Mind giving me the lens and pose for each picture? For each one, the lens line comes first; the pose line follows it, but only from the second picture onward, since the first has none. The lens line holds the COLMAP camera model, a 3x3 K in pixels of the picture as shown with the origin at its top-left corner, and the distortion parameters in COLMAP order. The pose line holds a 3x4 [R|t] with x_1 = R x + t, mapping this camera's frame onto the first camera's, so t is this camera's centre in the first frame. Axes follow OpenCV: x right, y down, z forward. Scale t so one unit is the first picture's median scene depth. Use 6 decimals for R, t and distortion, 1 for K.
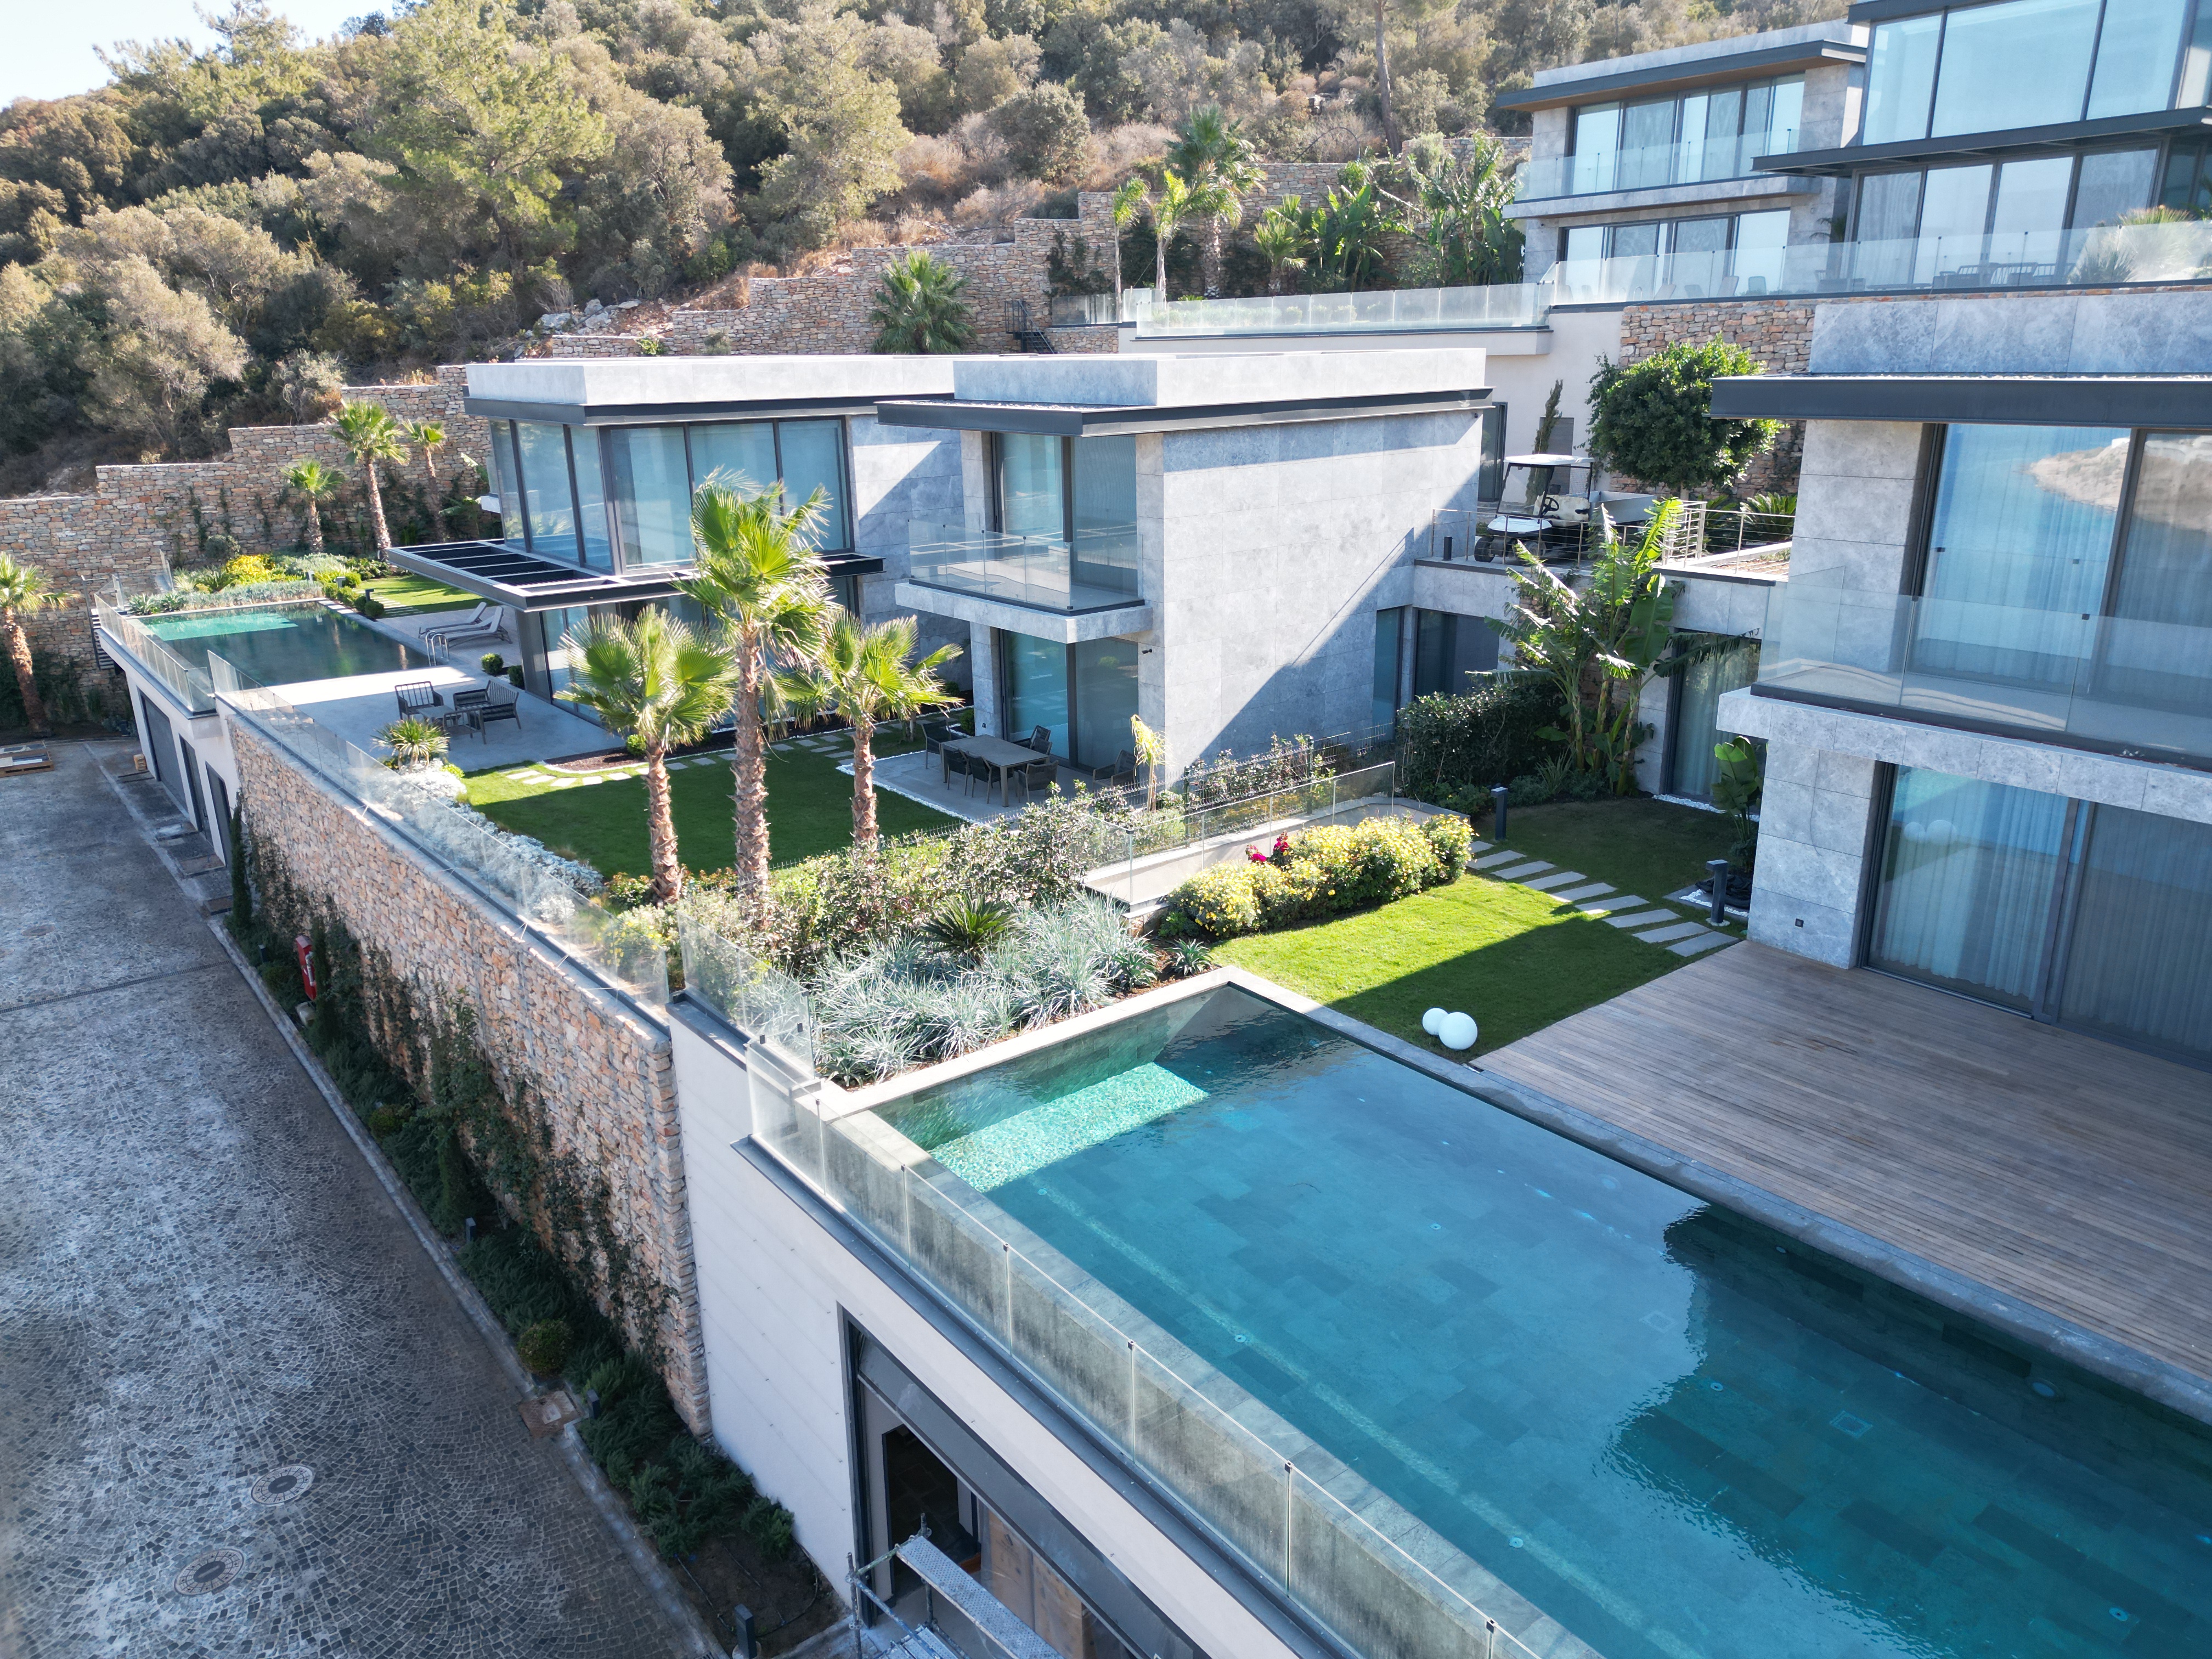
lens RADIAL K [[1552.2, 0, 1106.0], [0, 1552.2, 829.5], [0, 0, 1]] dist [0.126458, -0.114513]
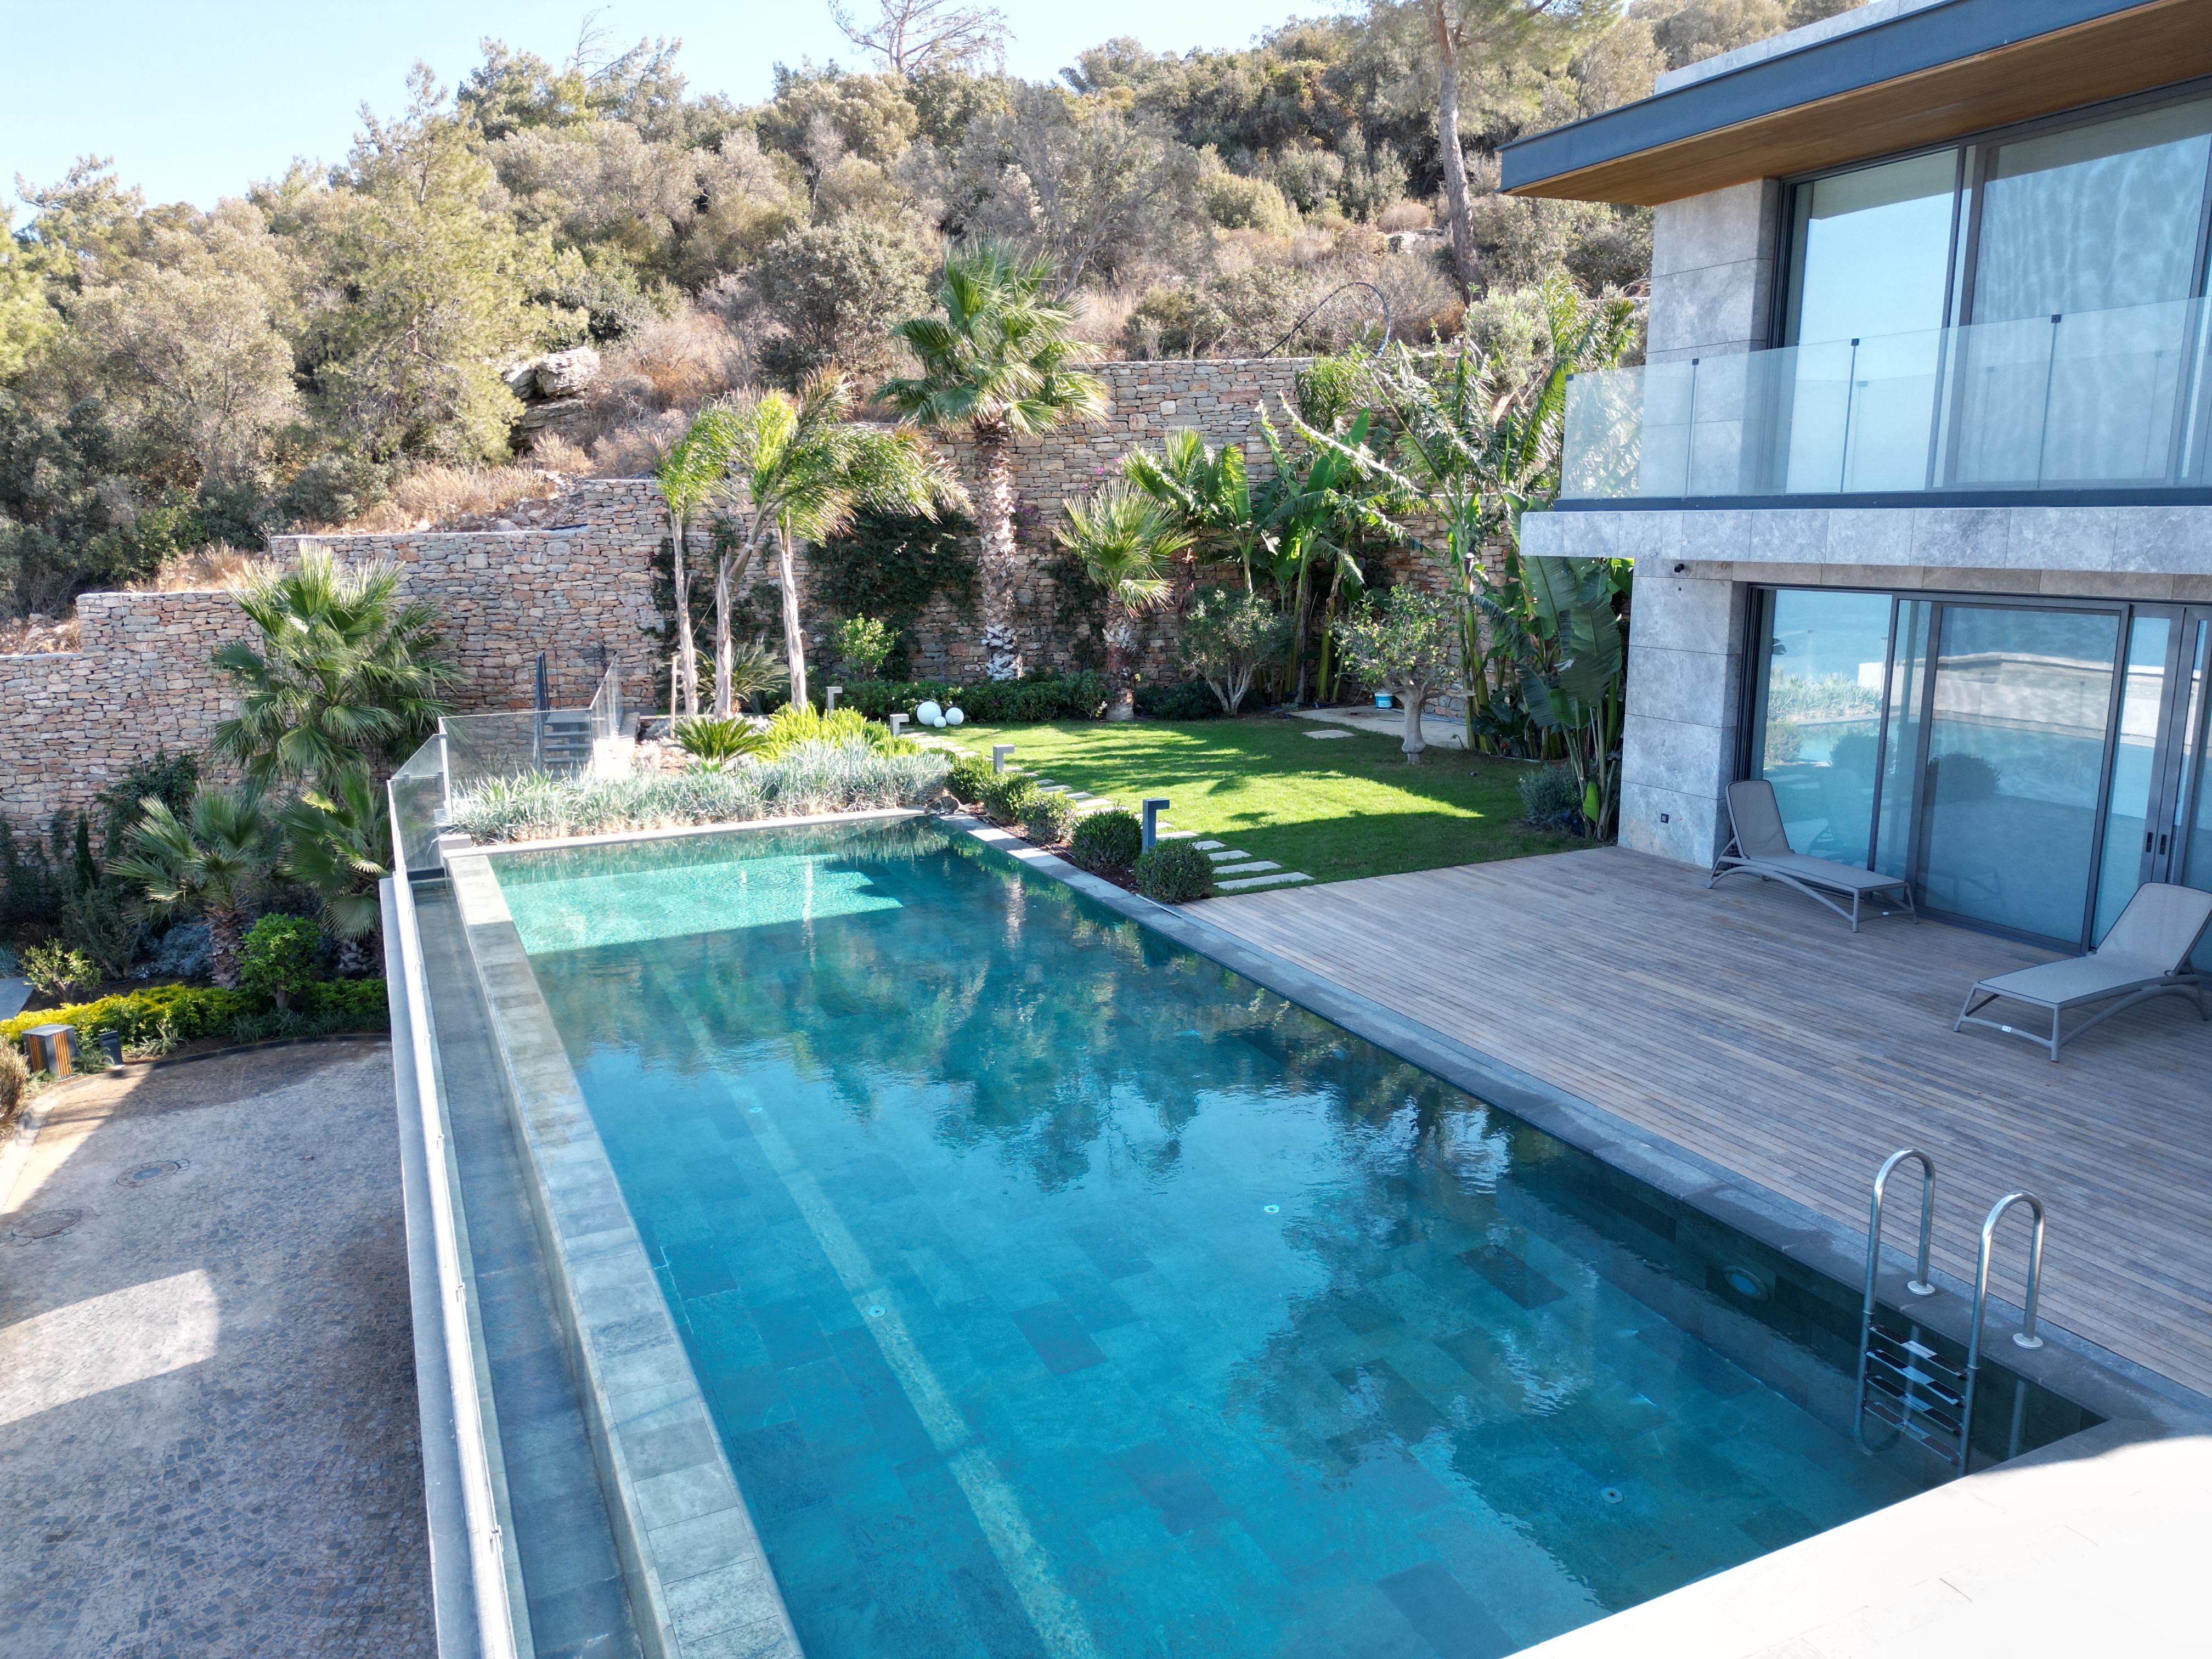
lens RADIAL K [[1552.2, 0, 1106.0], [0, 1552.2, 829.5], [0, 0, 1]] dist [0.126458, -0.114513]
pose [[0.976504, 0.044509, -0.210850, 0.236321], [-0.064294, 0.994050, -0.087923, -0.300733], [0.205683, 0.099414, 0.973556, 0.696353]]
